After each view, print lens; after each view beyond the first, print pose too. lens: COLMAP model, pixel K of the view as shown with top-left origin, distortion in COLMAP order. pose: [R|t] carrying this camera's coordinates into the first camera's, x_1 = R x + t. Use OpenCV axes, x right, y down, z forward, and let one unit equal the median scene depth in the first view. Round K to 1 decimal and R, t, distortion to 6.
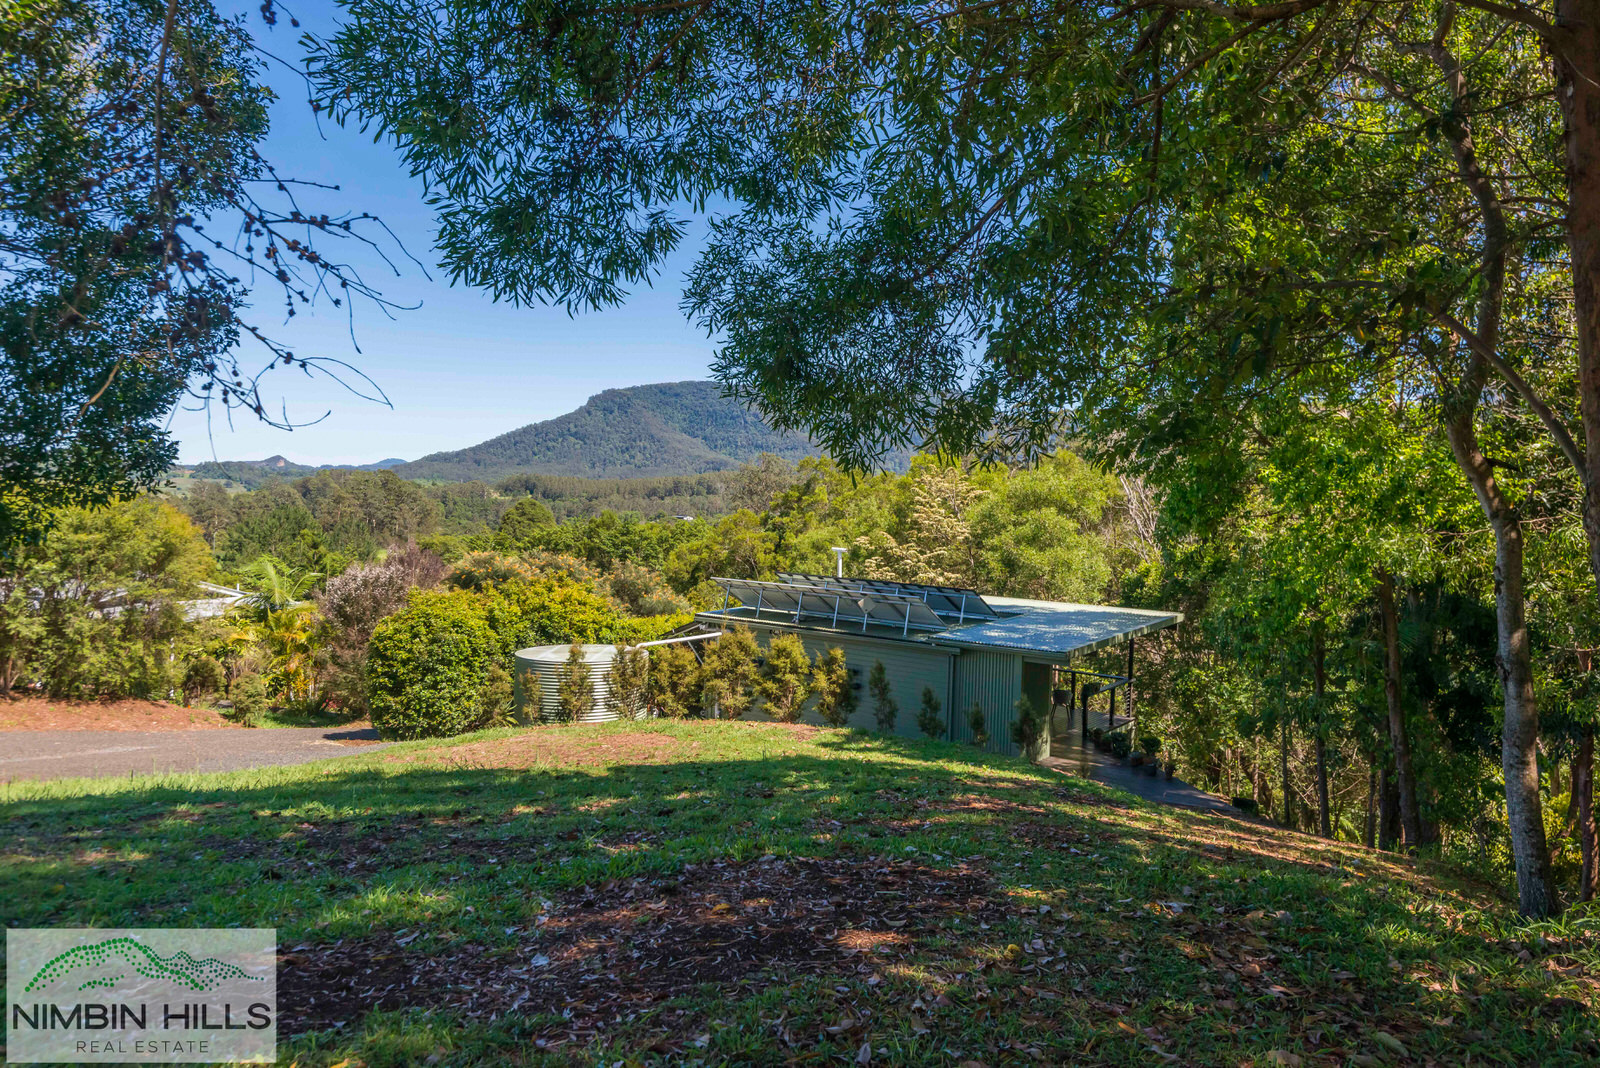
lens RADIAL K [[1017.8, 0, 801.8], [0, 1017.8, 530.5], [0, 0, 1]] dist [0.030827, -0.001392]
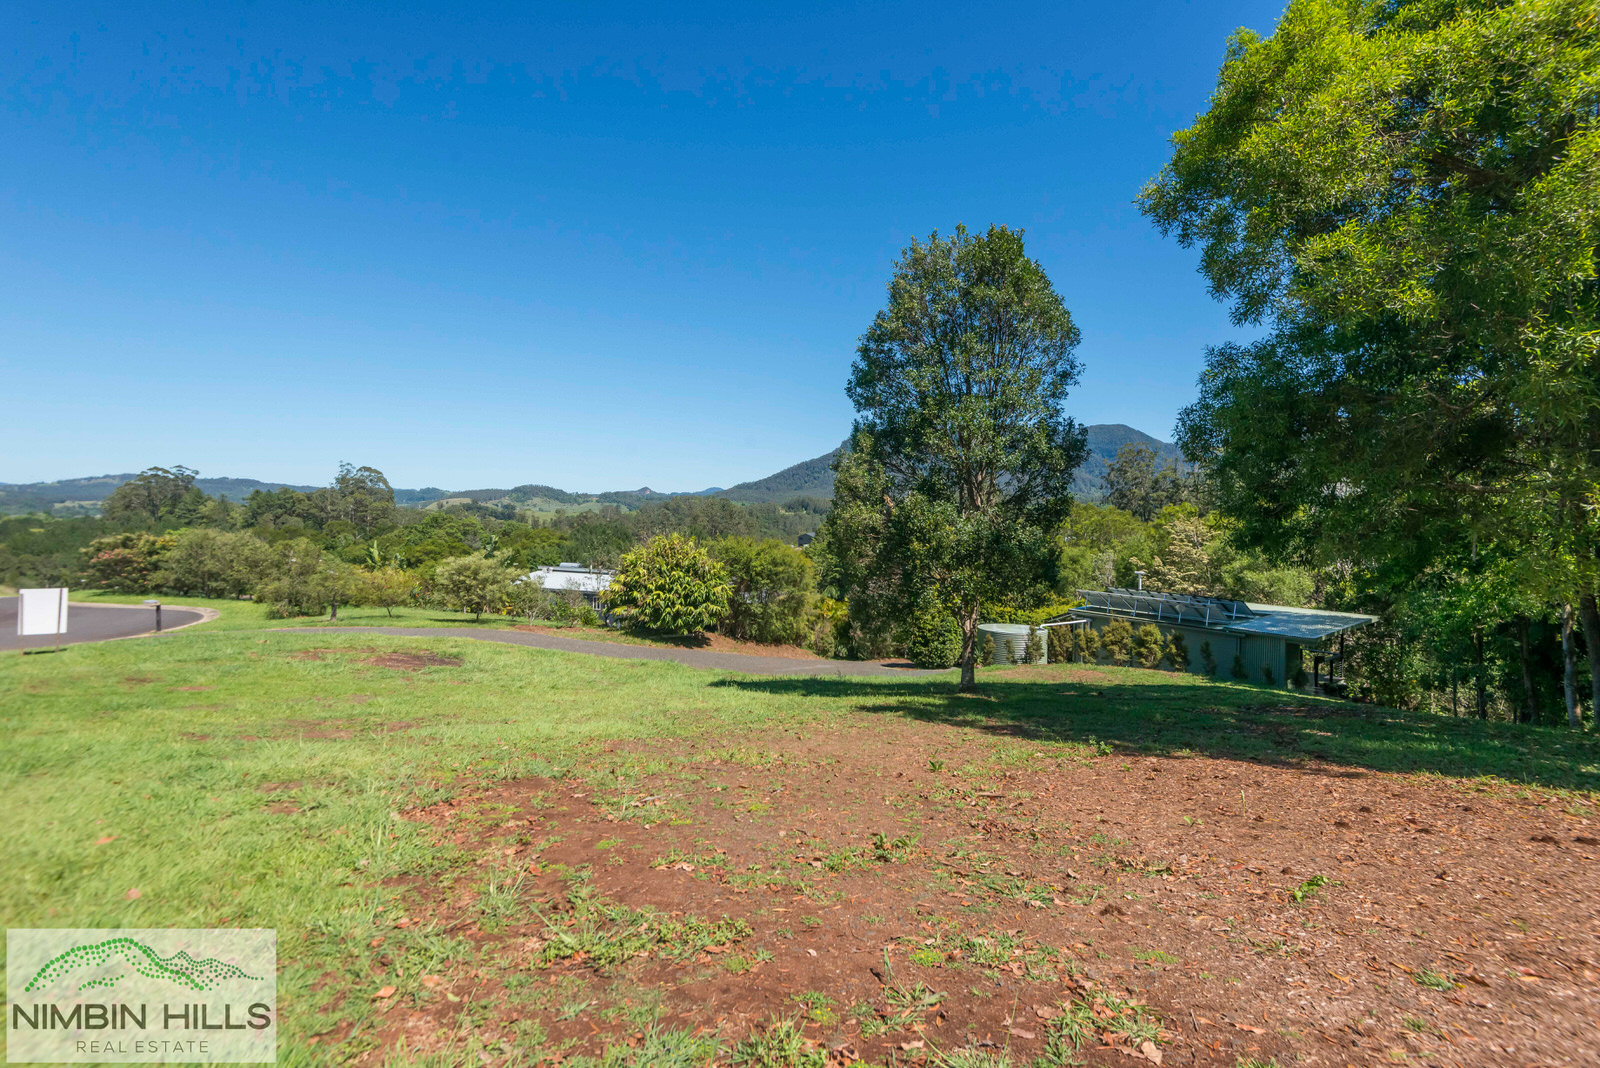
lens RADIAL K [[732.9, 0, 795.0], [0, 732.9, 544.8], [0, 0, 1]] dist [-0.000751, -0.000171]
pose [[0.963390, 0.002062, -0.268097, -0.256911], [0.001392, 0.999918, 0.012692, -0.059921], [0.268101, -0.012600, 0.963308, -0.464195]]
